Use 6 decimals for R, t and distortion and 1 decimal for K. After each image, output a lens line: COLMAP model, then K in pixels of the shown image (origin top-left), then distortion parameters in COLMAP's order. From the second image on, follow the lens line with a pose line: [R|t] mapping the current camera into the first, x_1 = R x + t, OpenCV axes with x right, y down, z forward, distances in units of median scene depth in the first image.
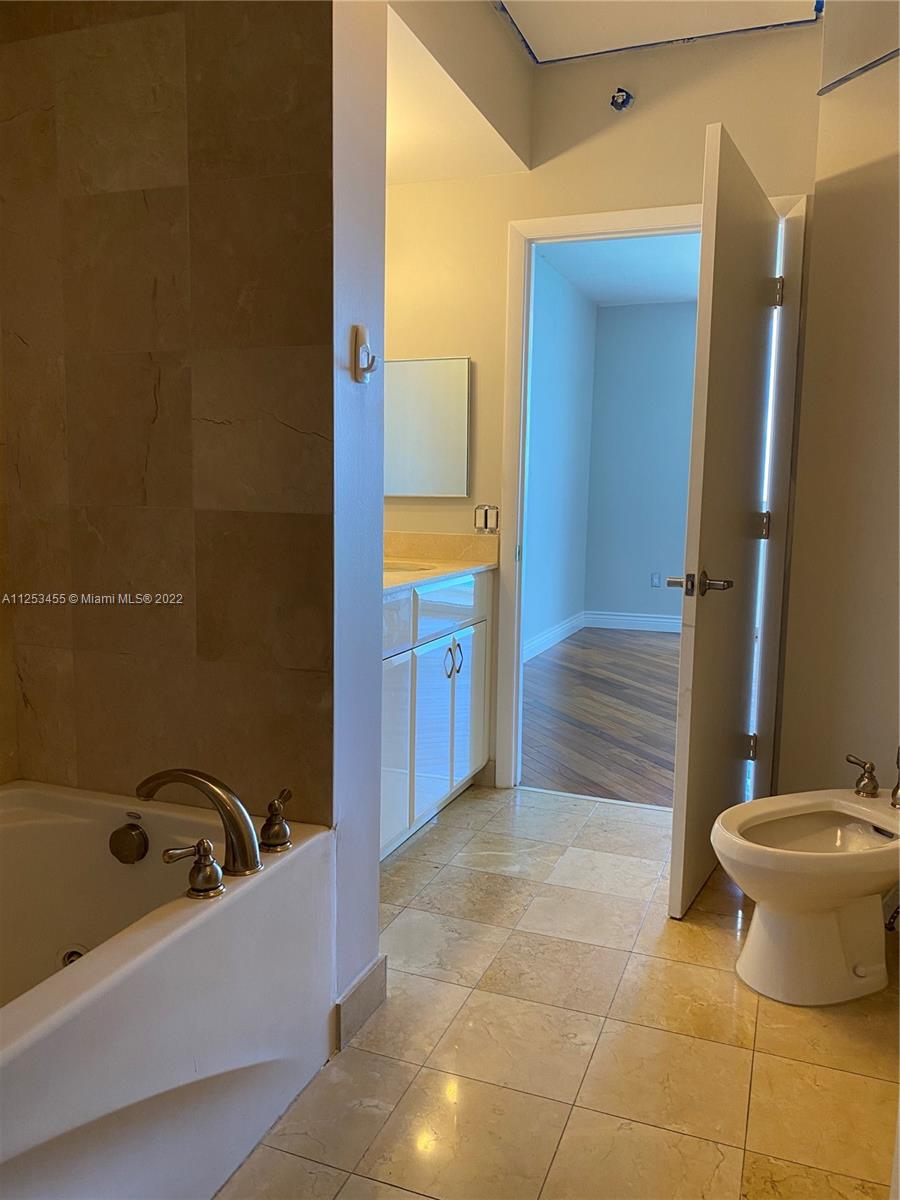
lens RADIAL K [[897.1, 0, 458.3], [0, 897.1, 599.3], [0, 0, 1]] dist [0.023852, -0.041022]
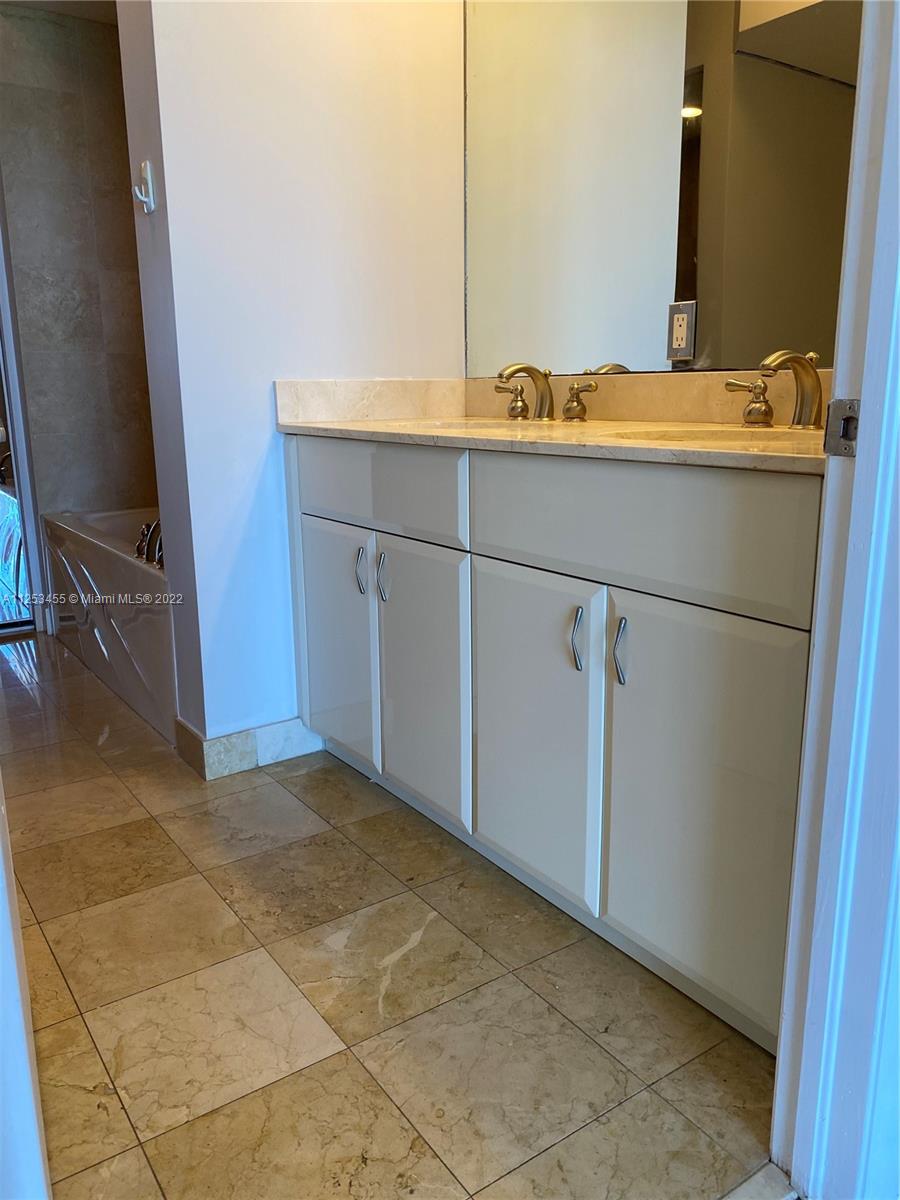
lens RADIAL K [[897.1, 0, 450.2], [0, 897.1, 598.6], [0, 0, 1]] dist [0.023852, -0.041022]
pose [[-0.553046, 0.179753, -0.813528, 0.149465], [-0.102424, 0.954373, 0.280502, -0.028244], [0.826831, 0.238456, -0.509402, 0.426060]]
